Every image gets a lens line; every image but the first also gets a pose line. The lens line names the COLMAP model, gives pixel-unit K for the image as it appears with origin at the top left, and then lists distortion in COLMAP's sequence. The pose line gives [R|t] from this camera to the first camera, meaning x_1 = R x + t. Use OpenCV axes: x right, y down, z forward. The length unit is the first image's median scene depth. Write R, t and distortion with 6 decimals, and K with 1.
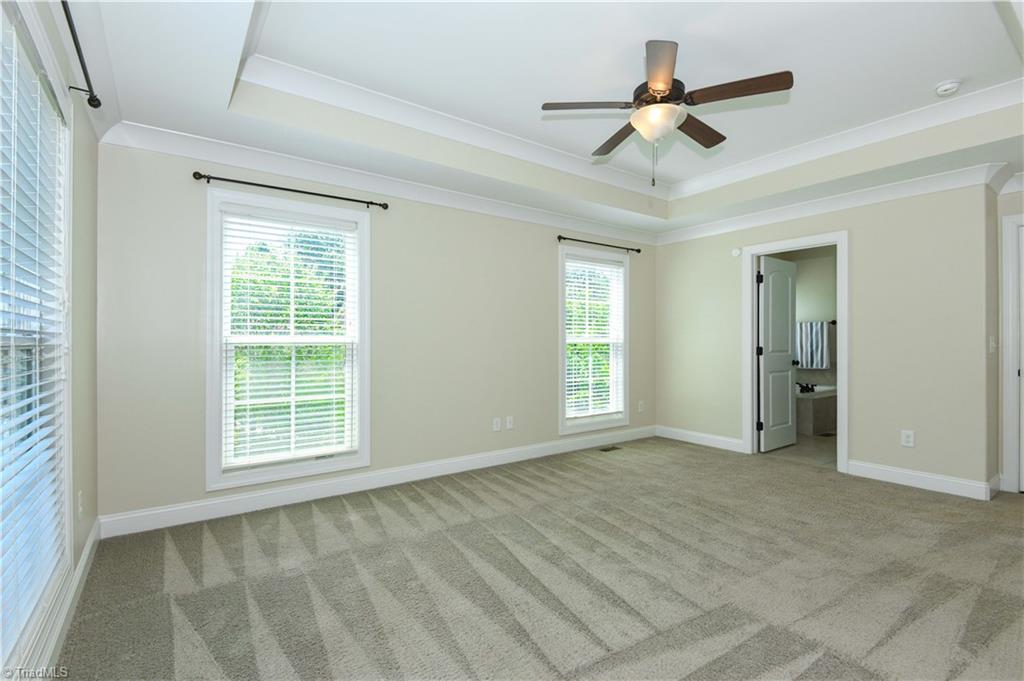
lens RADIAL K [[474.0, 0, 513.1], [0, 474.0, 339.1], [0, 0, 1]] dist [-0.002518, -0.007809]
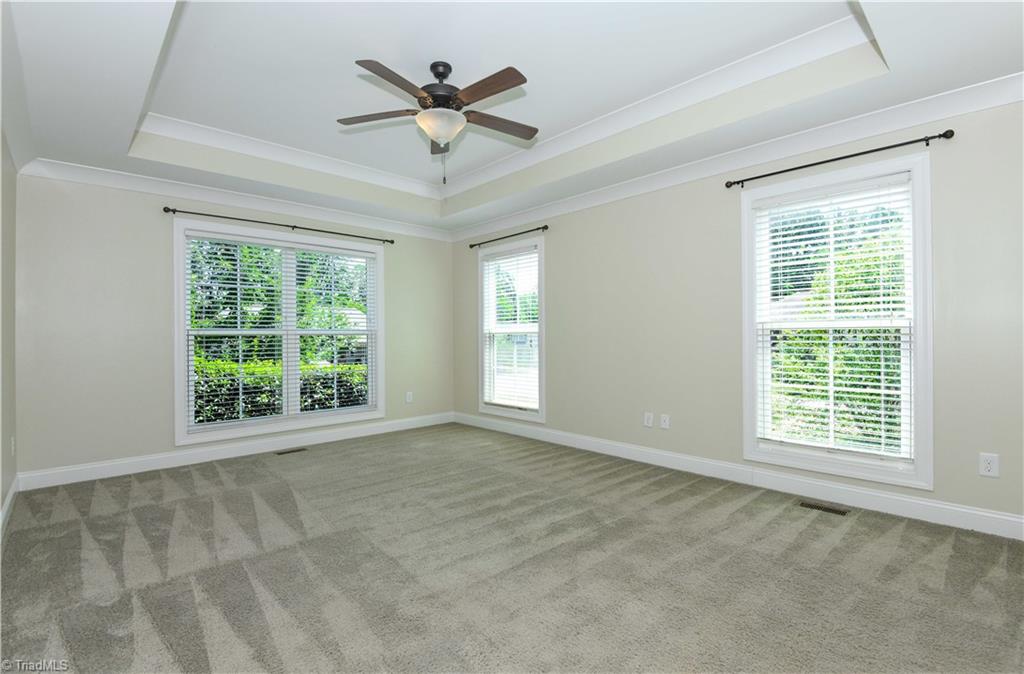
lens RADIAL K [[475.5, 0, 512.0], [0, 475.5, 337.0], [0, 0, 1]] dist [-0.001174, -0.000142]
pose [[0.135197, 0.013026, -0.990733, 0.889512], [0.019170, 0.999692, 0.015760, -0.002340], [0.990633, -0.021123, 0.134906, 0.632502]]
